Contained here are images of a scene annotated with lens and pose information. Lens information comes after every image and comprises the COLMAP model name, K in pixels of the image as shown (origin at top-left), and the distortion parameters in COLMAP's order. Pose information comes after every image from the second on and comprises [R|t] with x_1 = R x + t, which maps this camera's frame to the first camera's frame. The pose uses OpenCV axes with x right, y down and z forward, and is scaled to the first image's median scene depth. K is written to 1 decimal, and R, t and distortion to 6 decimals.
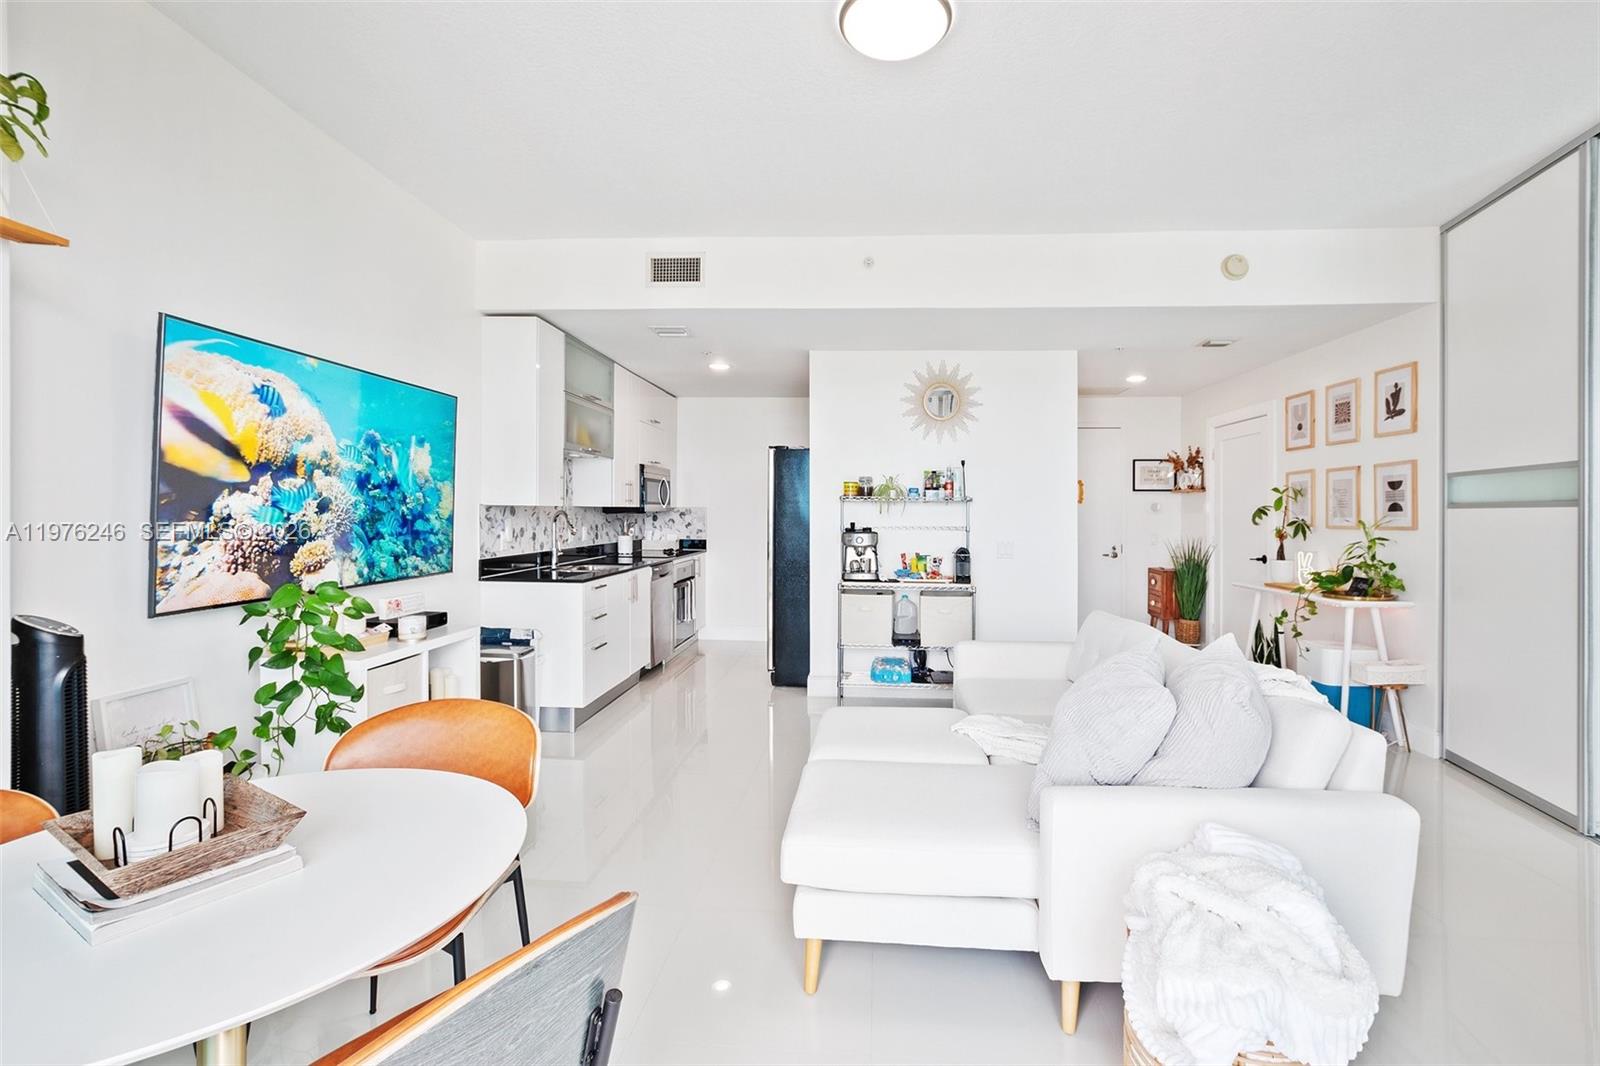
lens RADIAL K [[708.2, 0, 826.2], [0, 708.2, 514.4], [0, 0, 1]] dist [-0.031048, 0.003444]
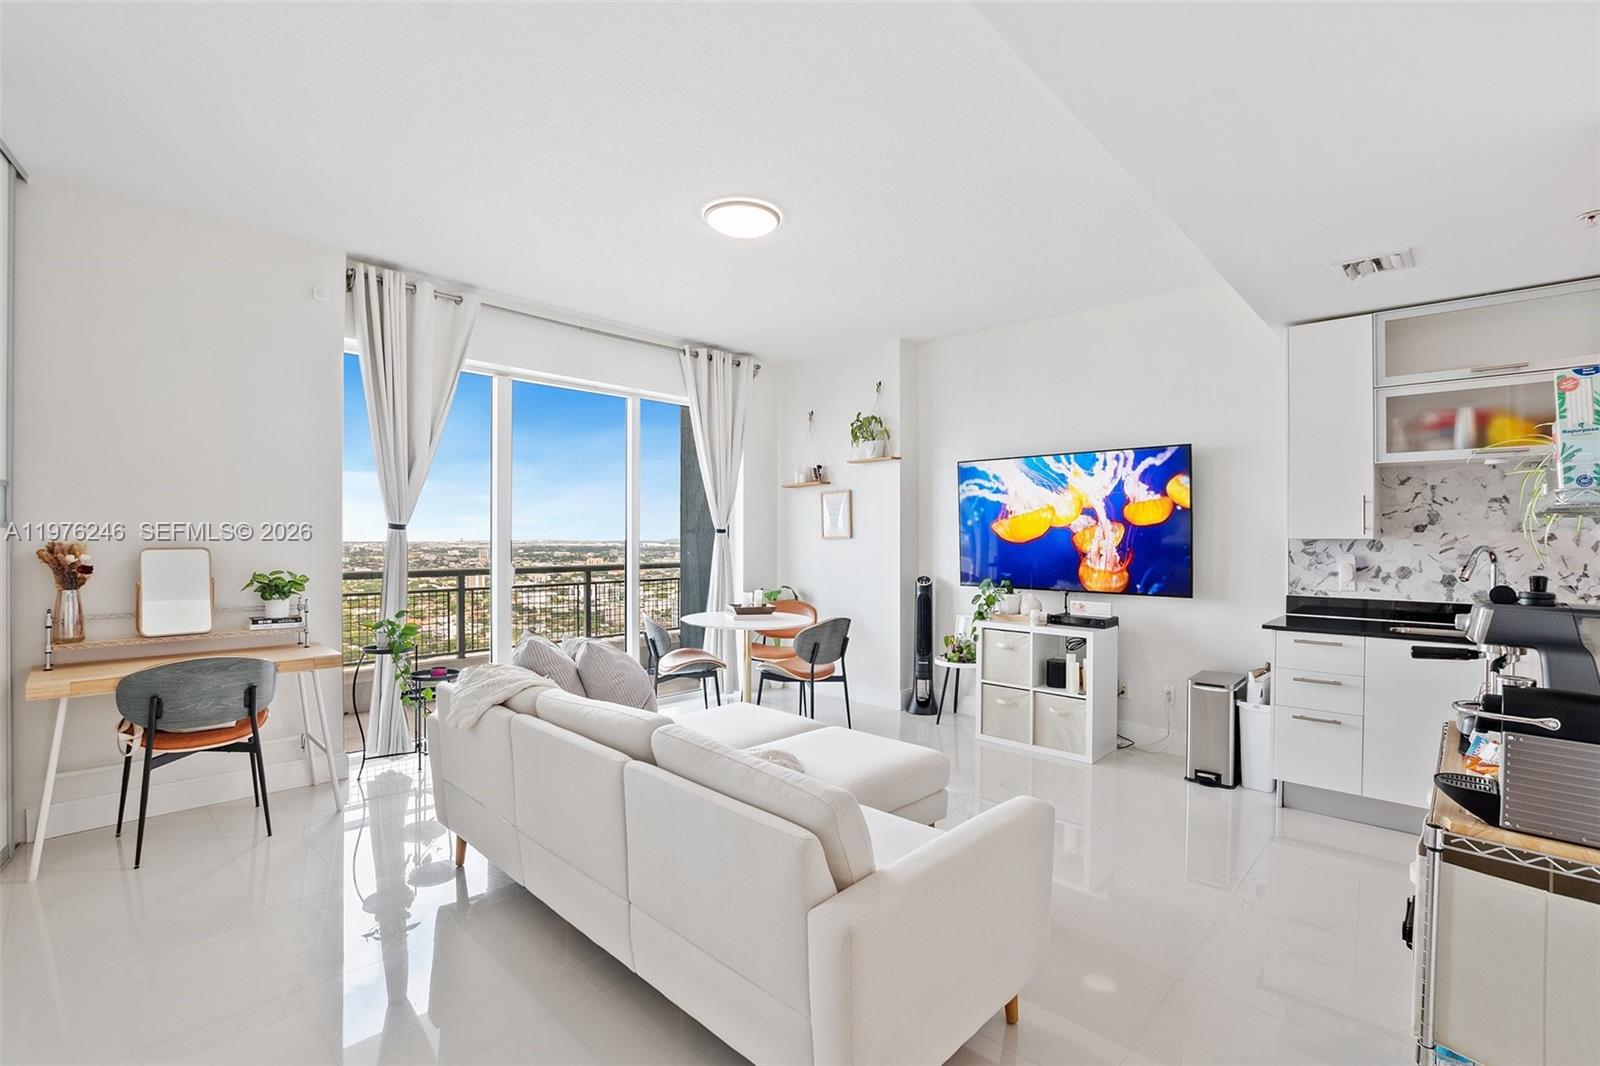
lens RADIAL K [[708.2, 0, 798.6], [0, 708.2, 539.8], [0, 0, 1]] dist [-0.031048, 0.003444]
pose [[-0.634962, -0.001802, -0.772542, 0.525785], [-0.010200, 0.999930, 0.006051, -0.006498], [0.772476, 0.011722, -0.634935, 0.911660]]
